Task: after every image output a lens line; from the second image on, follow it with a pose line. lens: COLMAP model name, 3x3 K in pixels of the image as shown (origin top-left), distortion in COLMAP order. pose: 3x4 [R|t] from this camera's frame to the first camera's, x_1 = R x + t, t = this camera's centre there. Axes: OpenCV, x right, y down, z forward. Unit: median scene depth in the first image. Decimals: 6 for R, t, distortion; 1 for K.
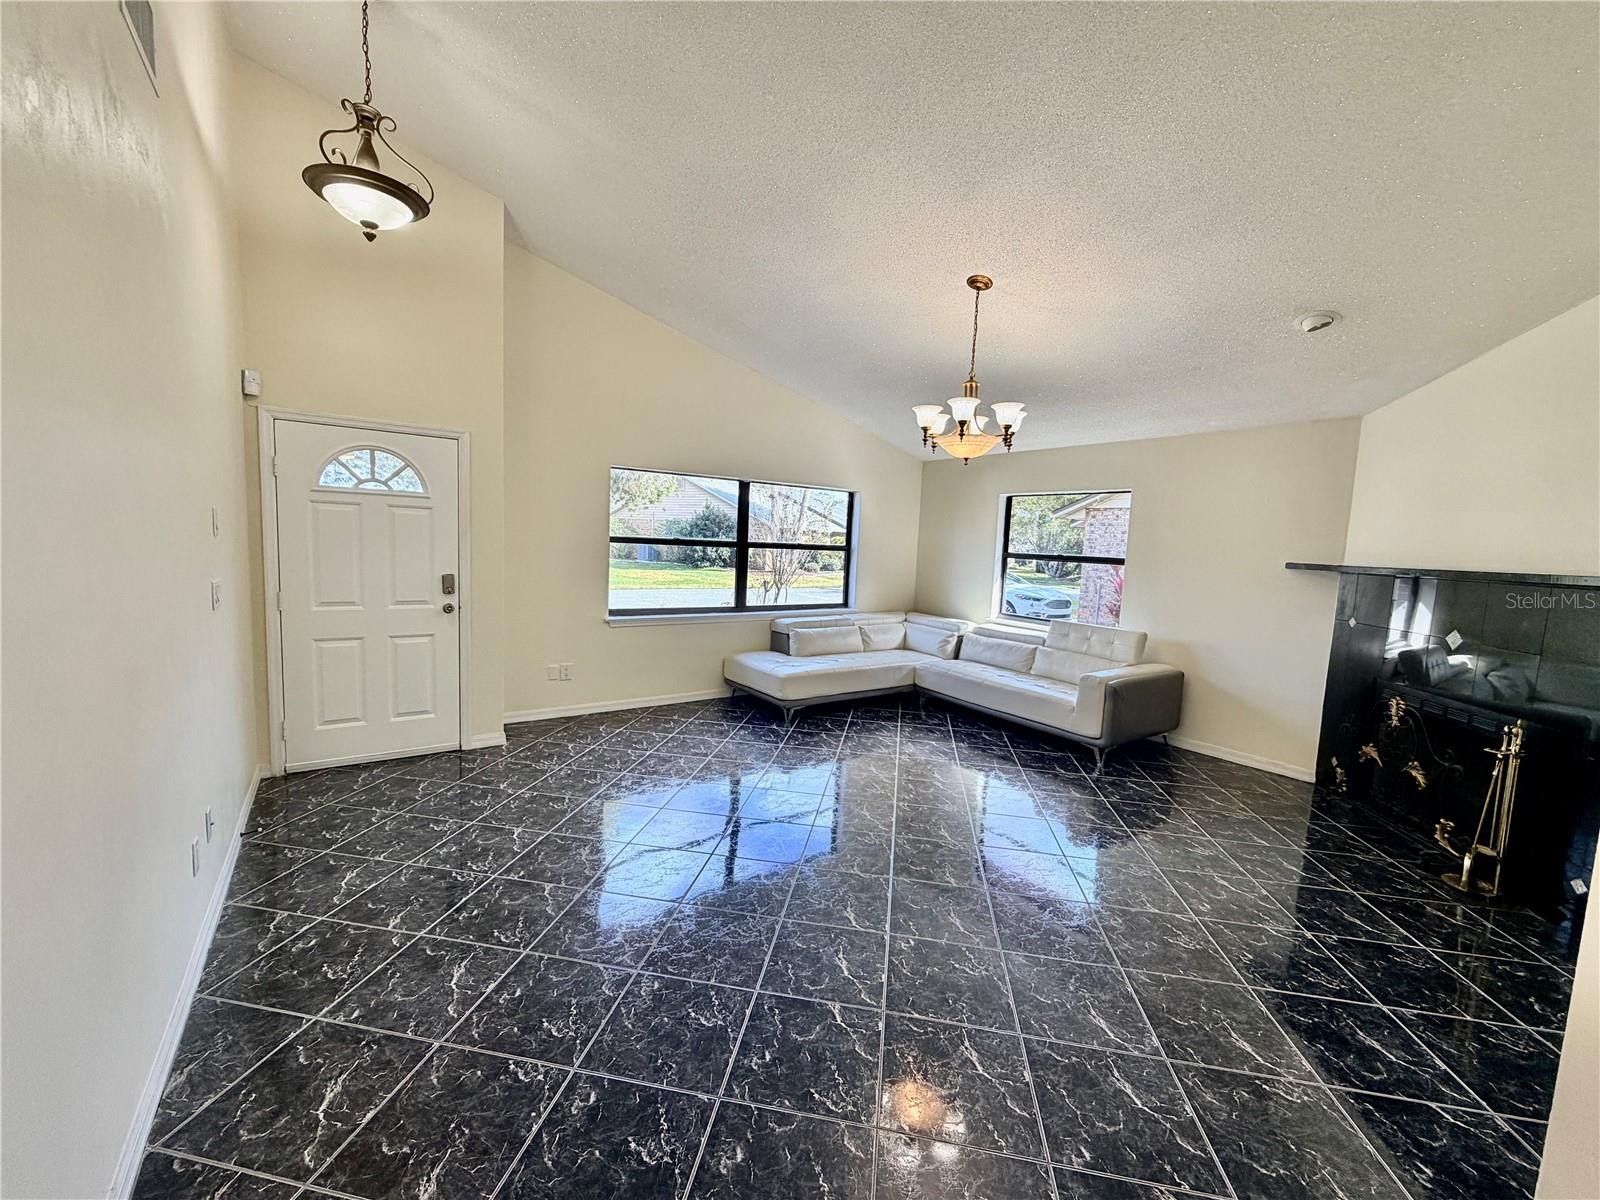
lens RADIAL K [[637.0, 0, 798.1], [0, 637.0, 597.1], [0, 0, 1]] dist [-0.001283, 0.000348]
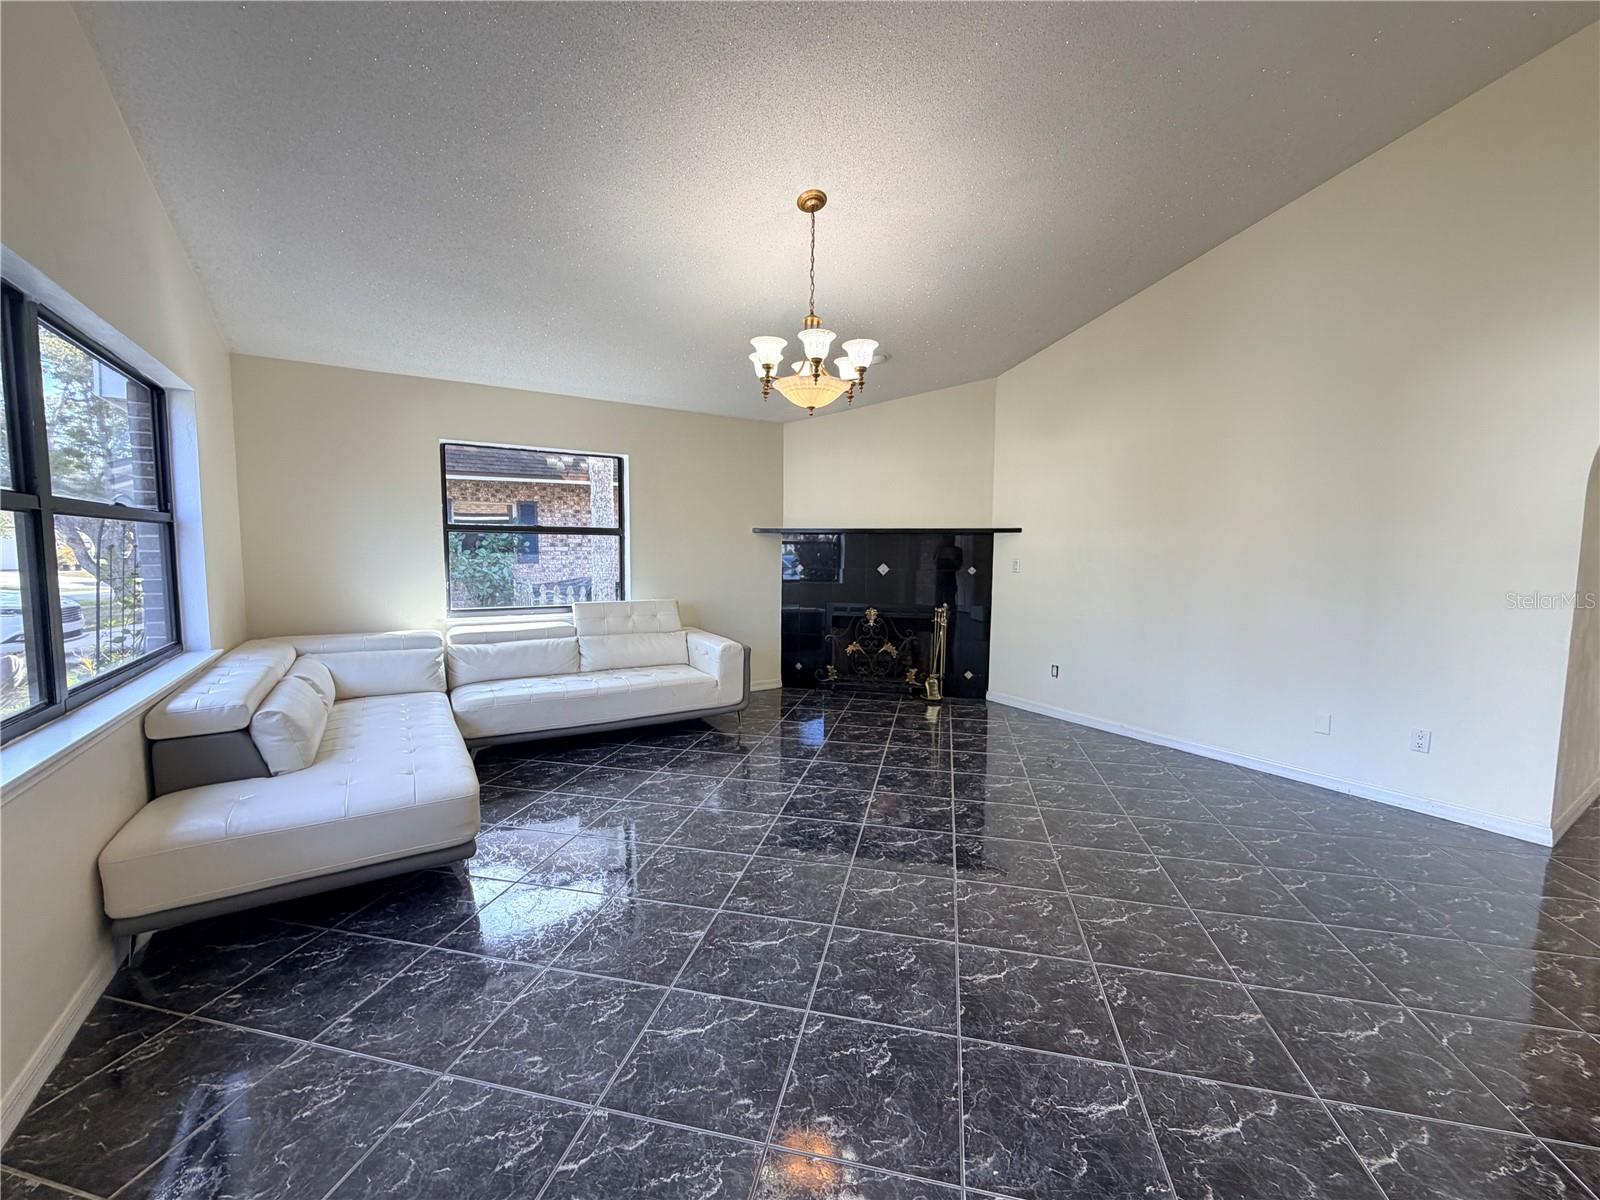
lens RADIAL K [[637.0, 0, 798.4], [0, 637.0, 600.9], [0, 0, 1]] dist [-0.001283, 0.000348]
pose [[0.054981, -0.127039, 0.990373, -0.417095], [0.082811, 0.989036, 0.122270, -0.046246], [-0.995047, 0.075291, 0.064899, 0.668461]]
